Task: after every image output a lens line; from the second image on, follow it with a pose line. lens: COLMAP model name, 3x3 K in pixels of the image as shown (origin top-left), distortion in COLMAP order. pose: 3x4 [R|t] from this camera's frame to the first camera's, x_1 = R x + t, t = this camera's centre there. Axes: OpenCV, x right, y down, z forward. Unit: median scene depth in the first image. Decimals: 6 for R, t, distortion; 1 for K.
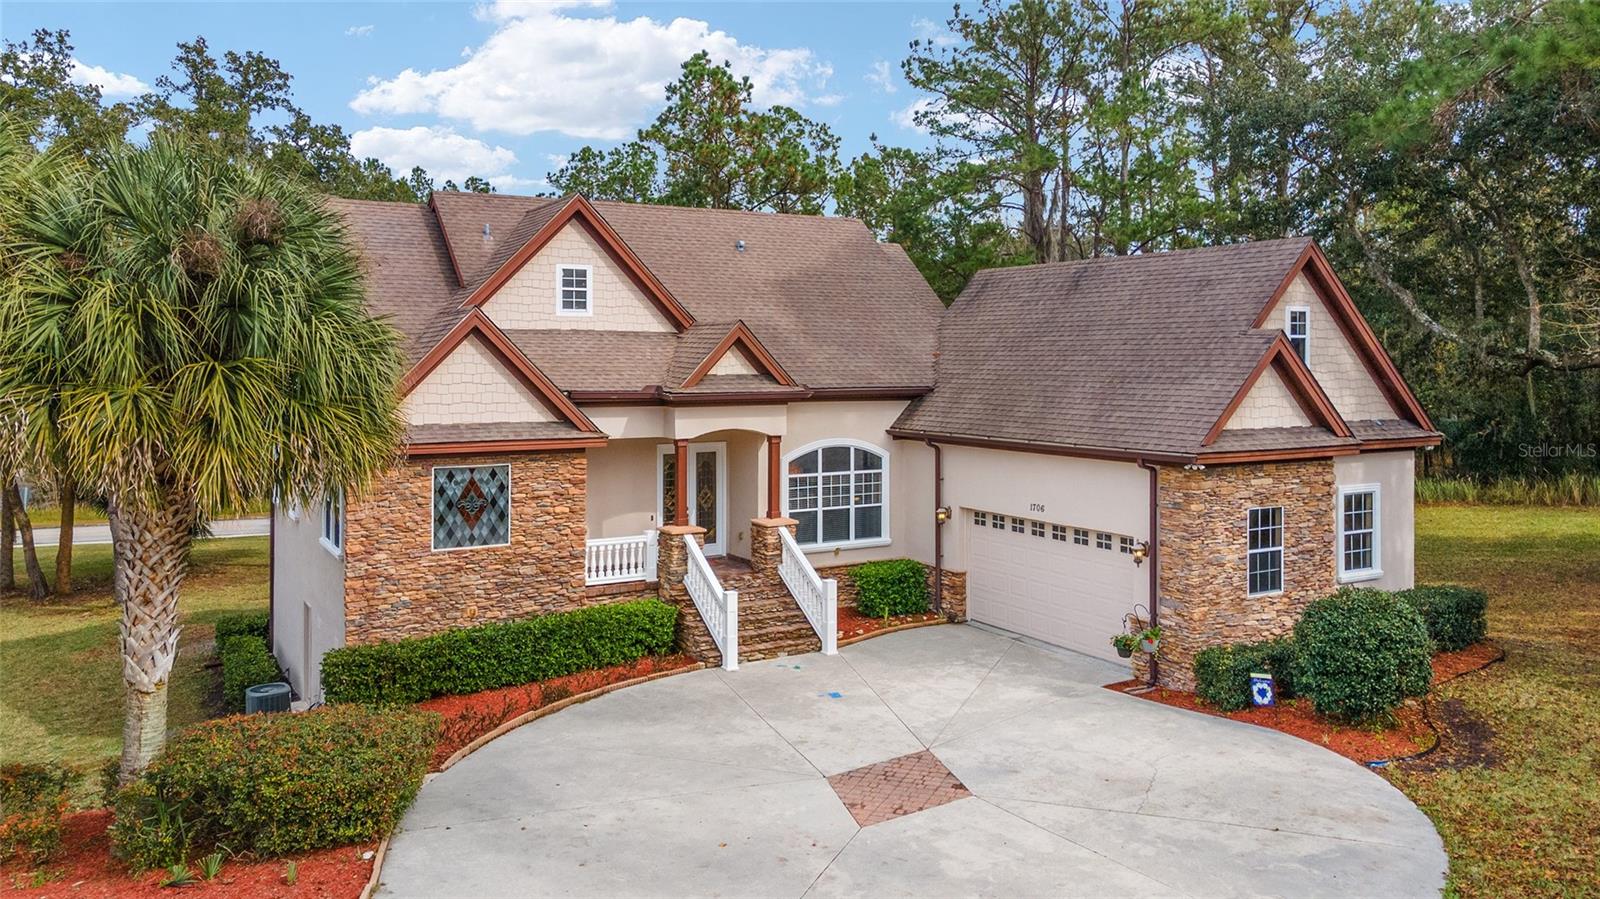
lens RADIAL K [[1125.3, 0, 800.0], [0, 1125.3, 449.5], [0, 0, 1]] dist [0.031832, 0.001129]
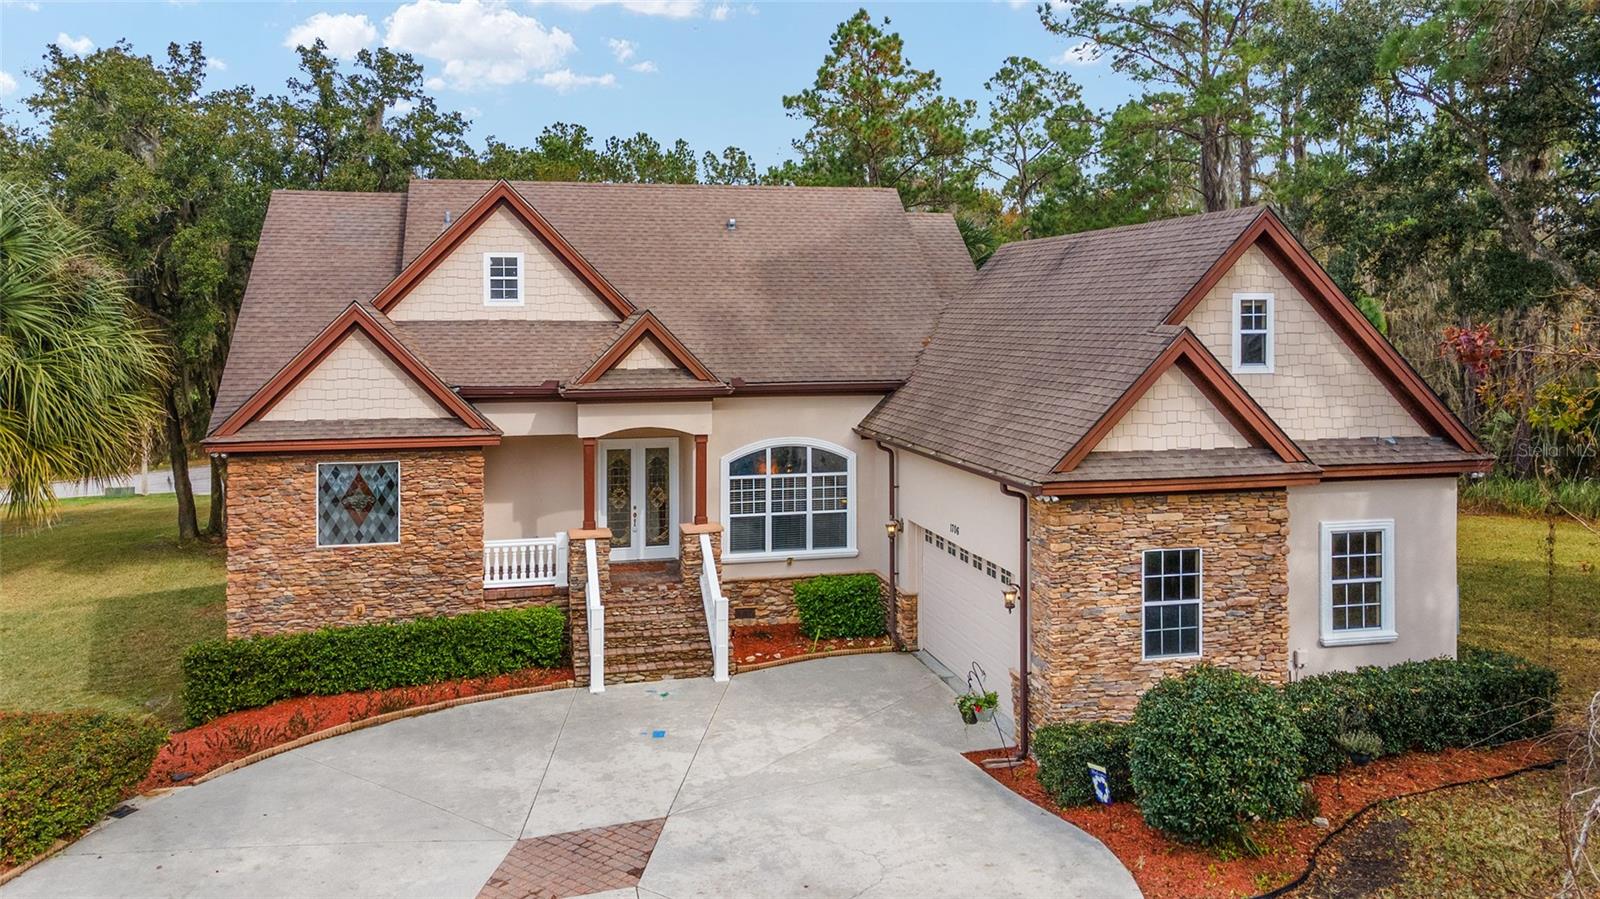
lens RADIAL K [[1145.9, 0, 800.1], [0, 1145.9, 414.6], [0, 0, 1]] dist [0.026719, 0.002877]
pose [[0.960467, 0.019918, -0.277682, 0.350412], [-0.018987, 0.999801, 0.006040, -0.039758], [0.277747, -0.000528, 0.960654, 0.137904]]
